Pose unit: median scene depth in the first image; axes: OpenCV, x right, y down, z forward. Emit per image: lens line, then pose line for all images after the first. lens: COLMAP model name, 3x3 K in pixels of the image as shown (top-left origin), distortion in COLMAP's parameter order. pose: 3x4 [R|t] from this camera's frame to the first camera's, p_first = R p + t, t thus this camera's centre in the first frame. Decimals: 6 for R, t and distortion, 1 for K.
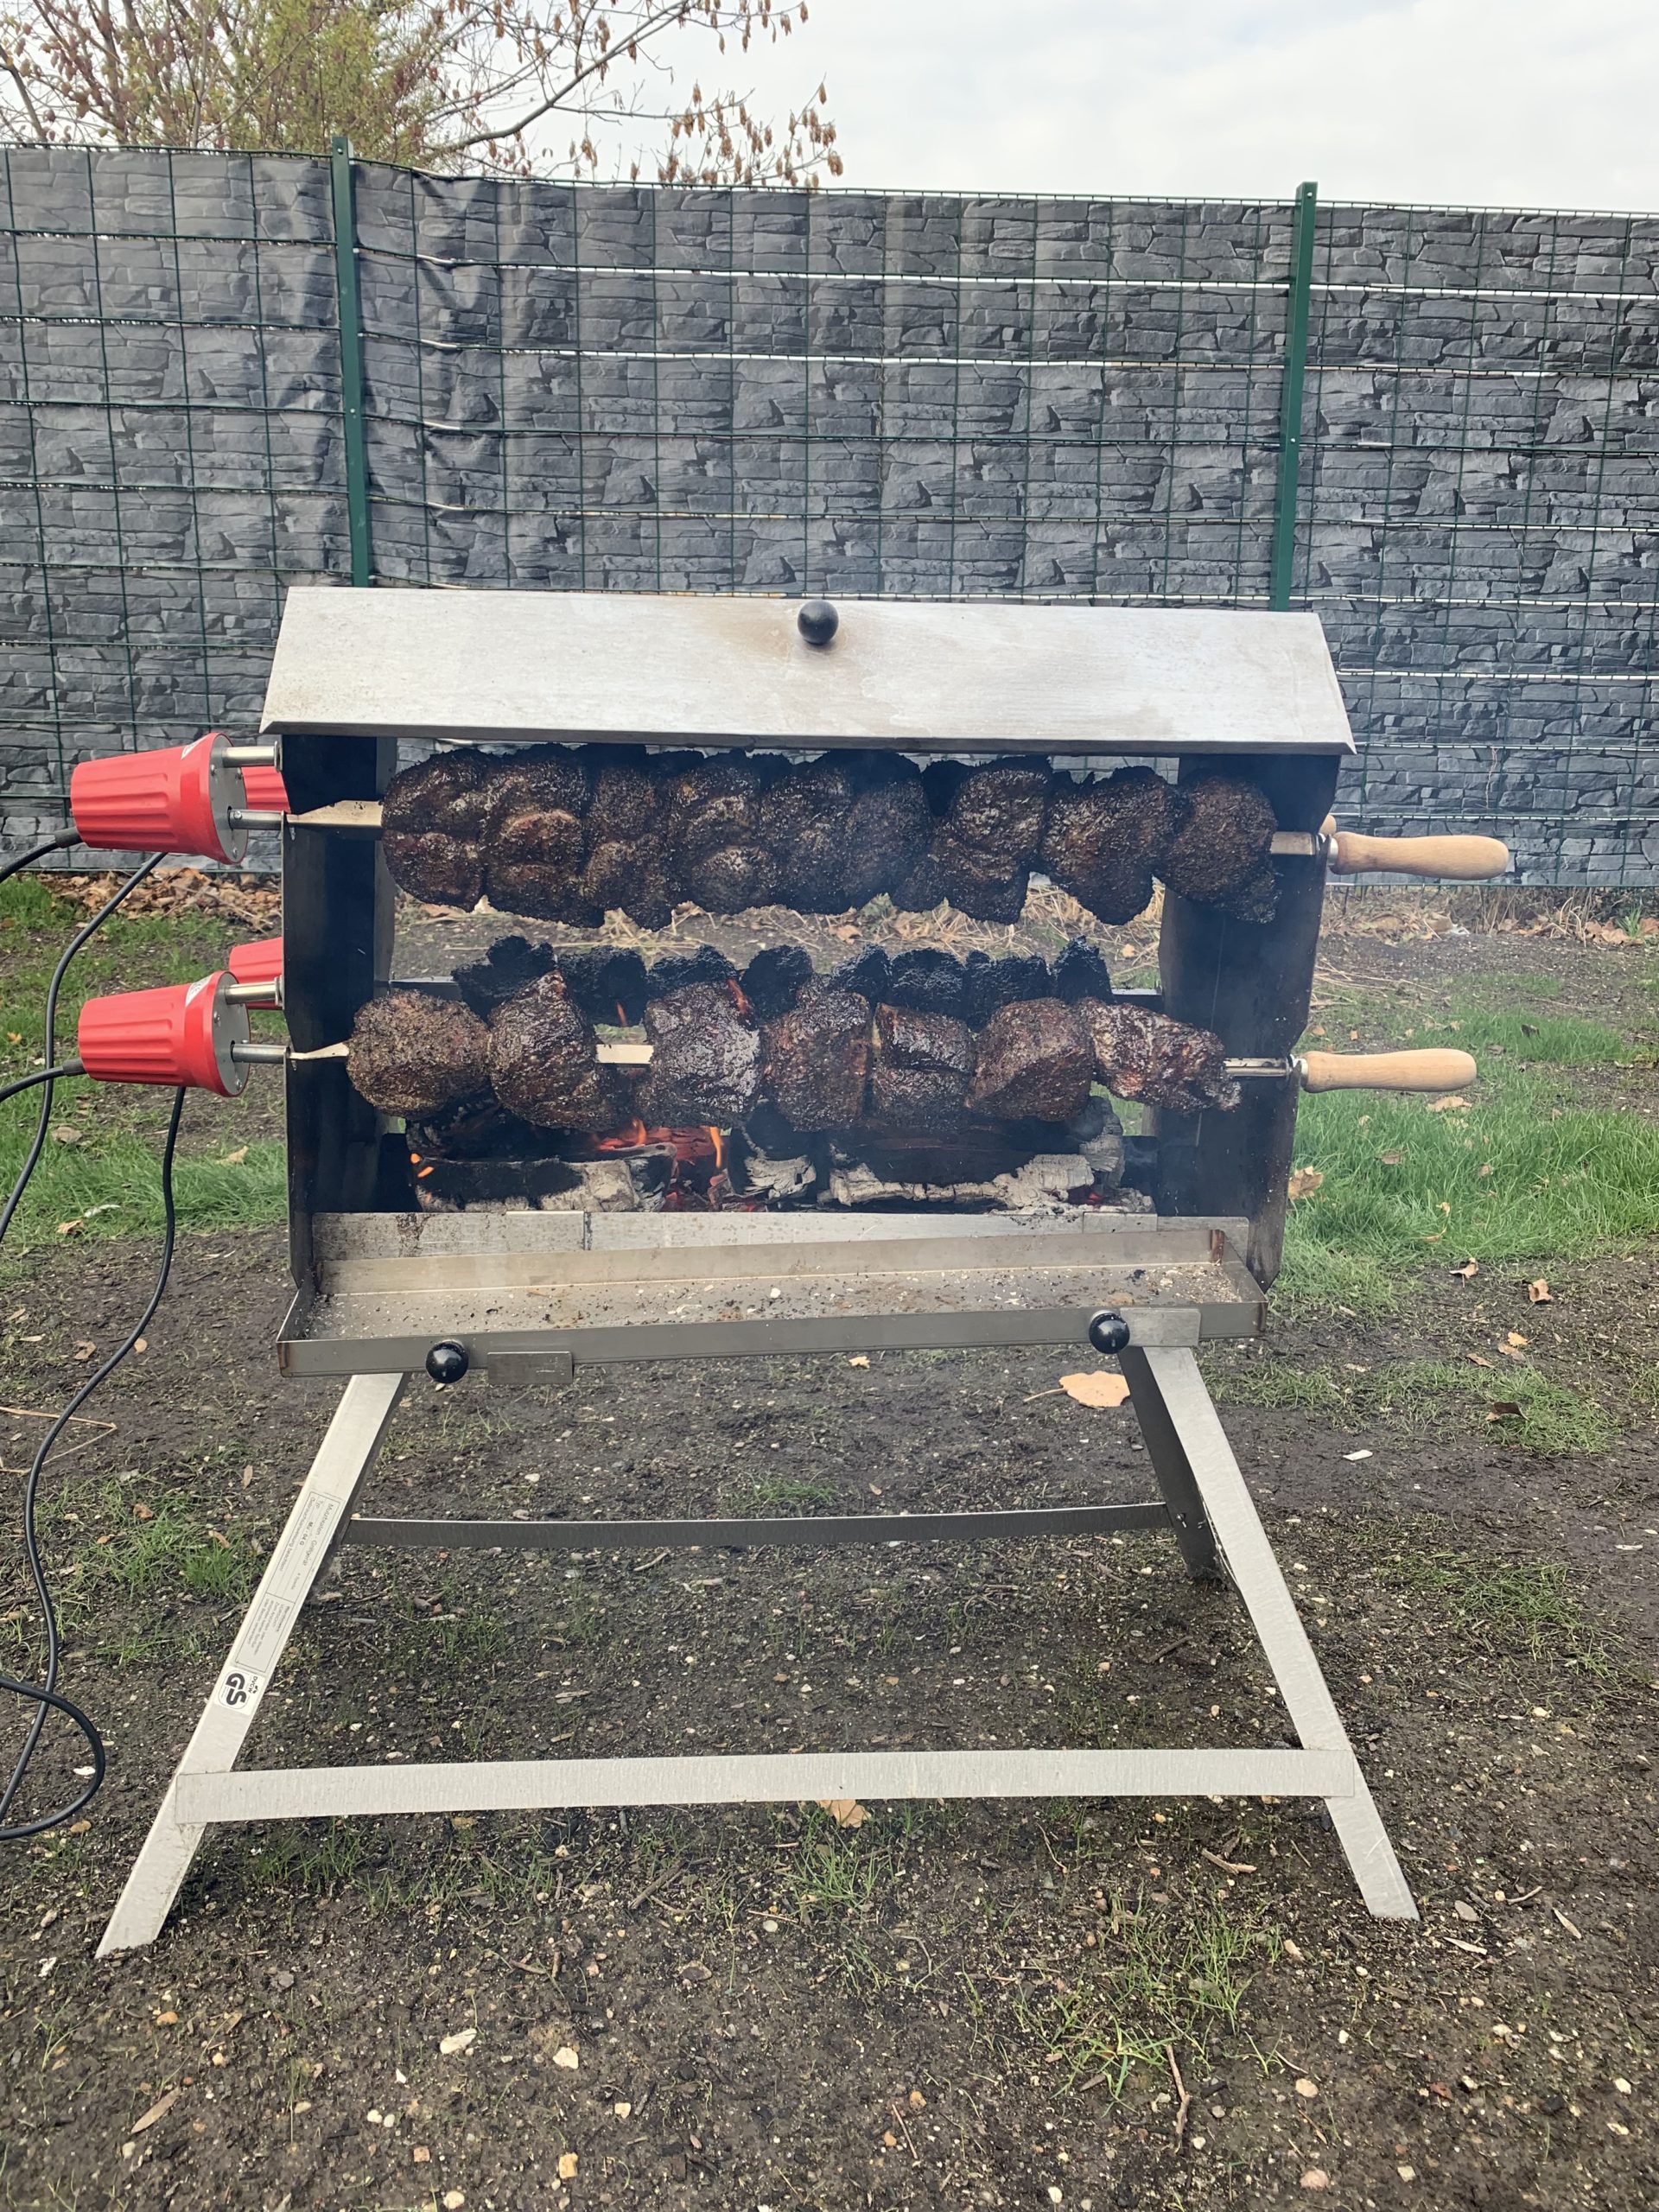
lens RADIAL K [[1683.4, 0, 829.5], [0, 1683.4, 1106.0], [0, 0, 1]] dist [0.011195, 0.000578]
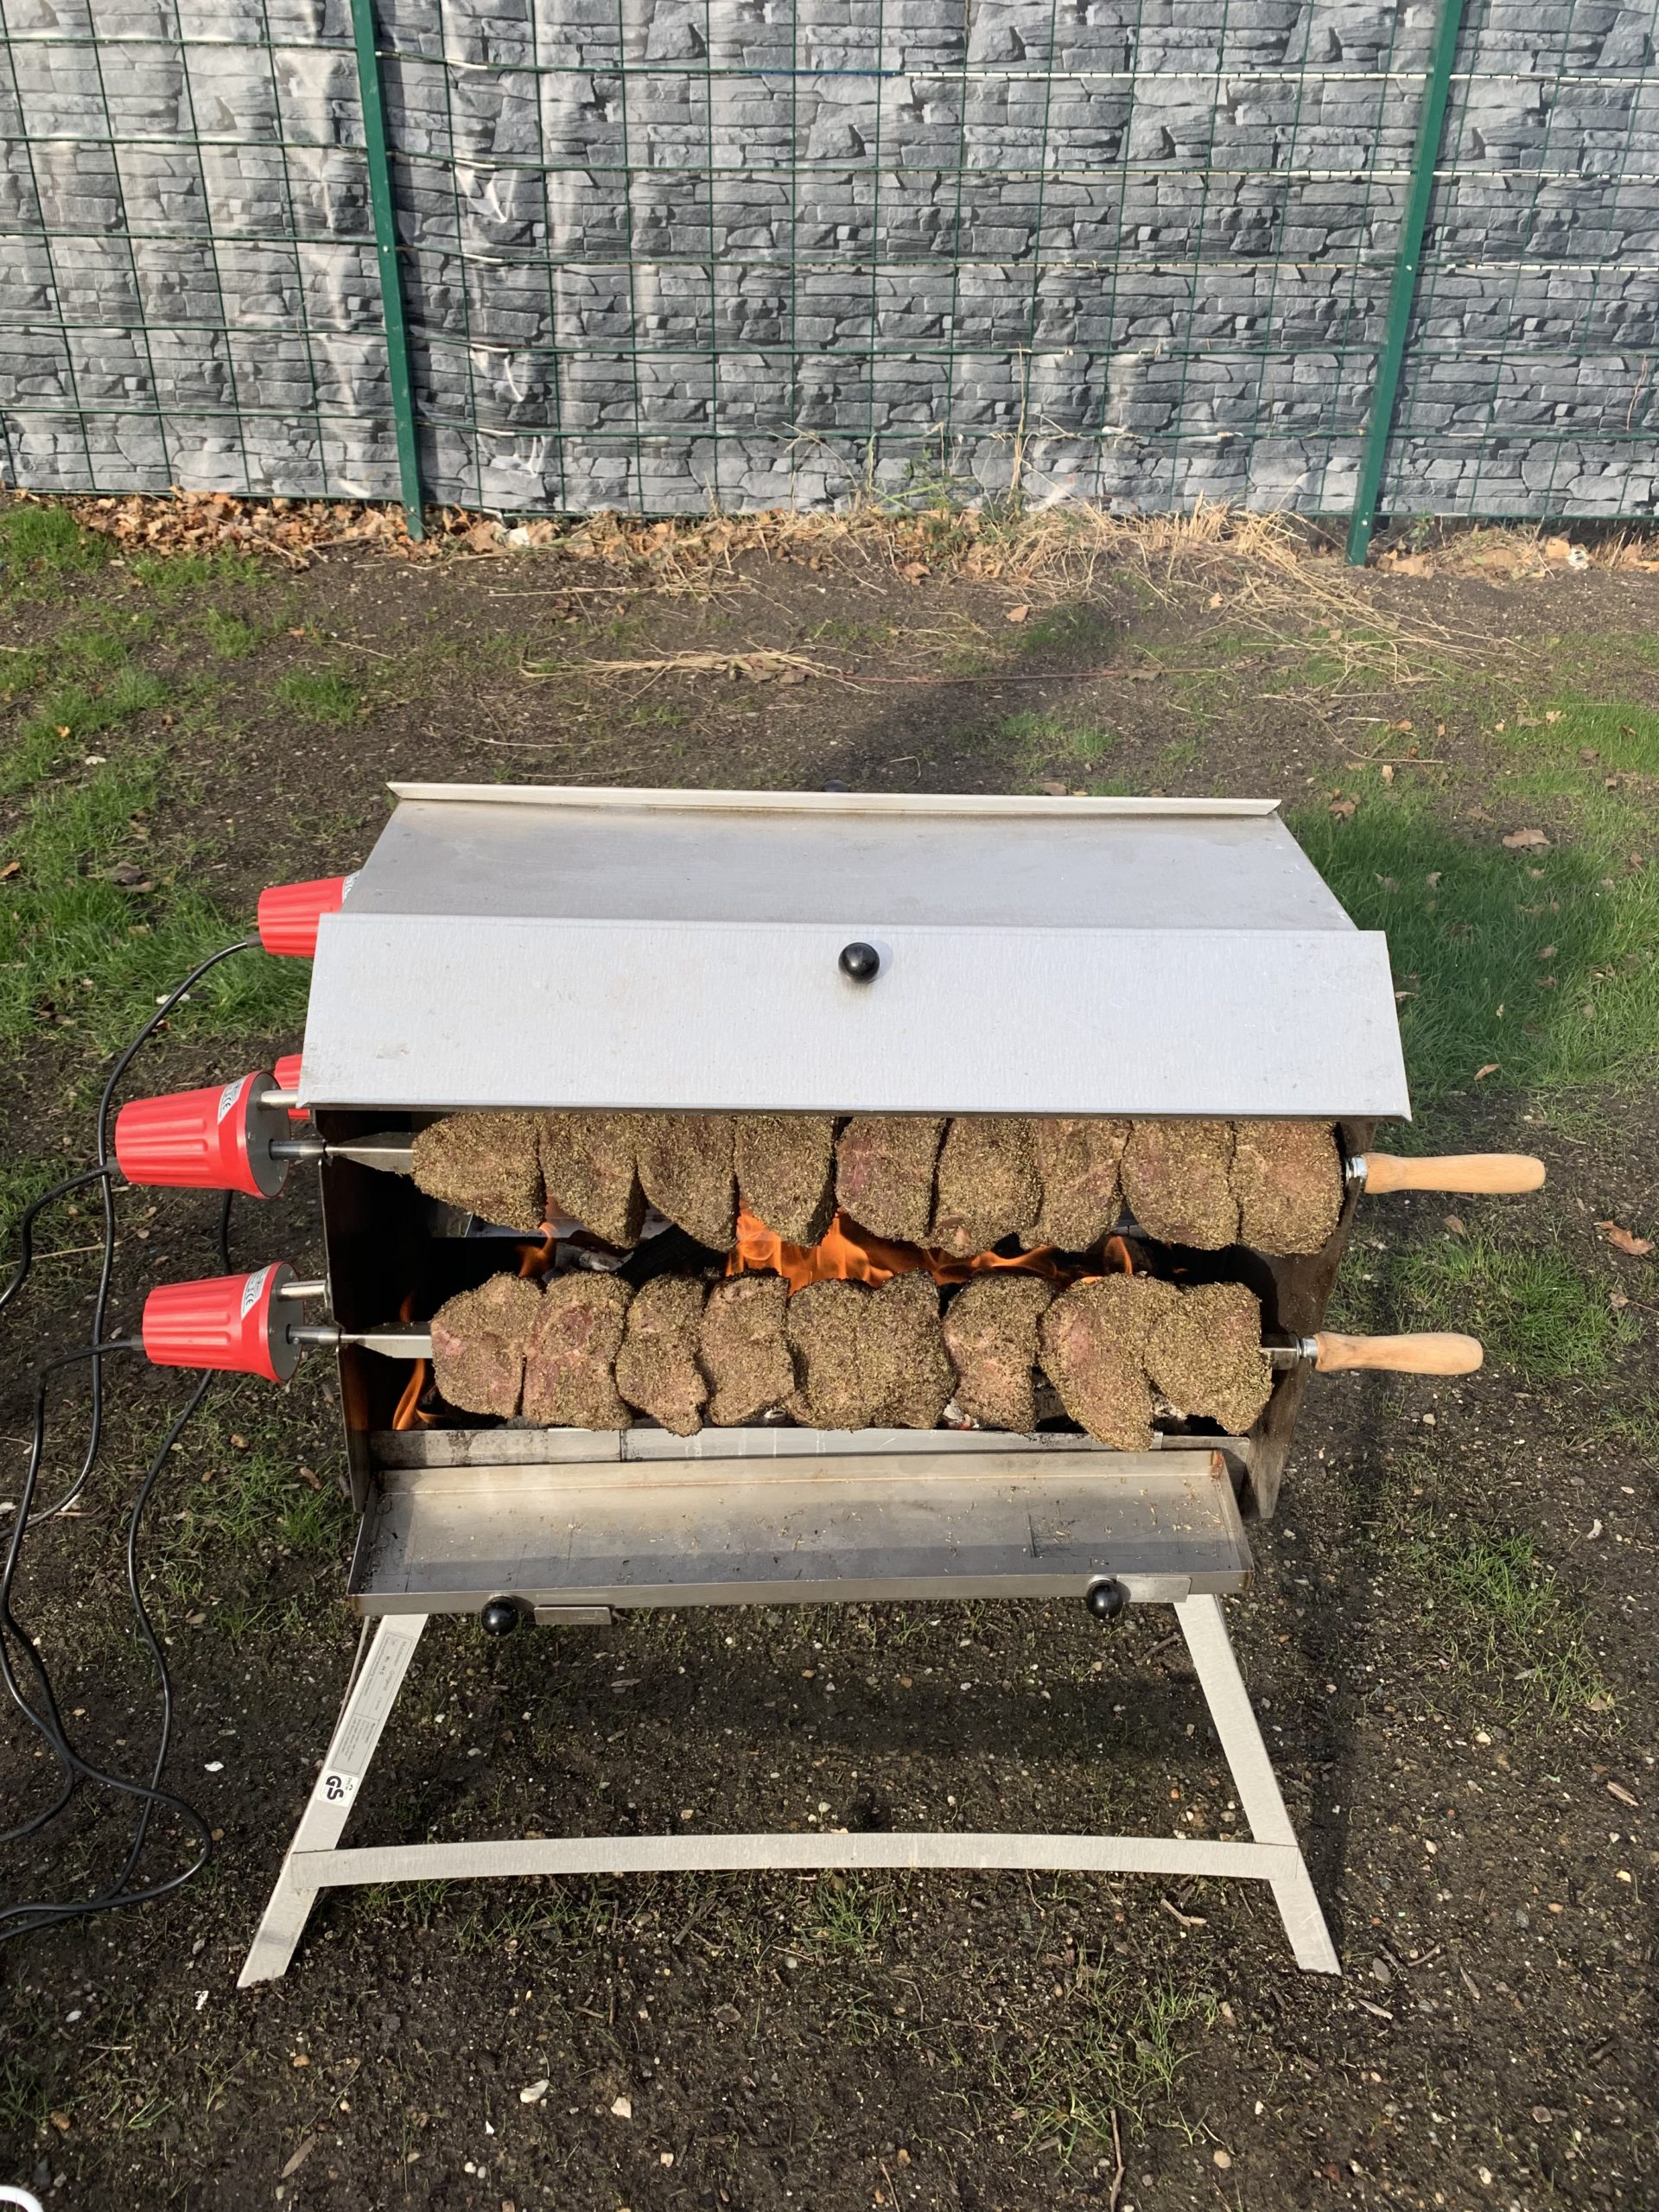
lens RADIAL K [[1685.0, 0, 821.1], [0, 1685.0, 1104.7], [0, 0, 1]] dist [0.010714, -0.001860]
pose [[0.998888, 0.025979, -0.039355, 0.004333], [-0.012882, 0.953146, 0.302237, -0.112145], [0.045363, -0.301394, 0.952420, 0.010509]]
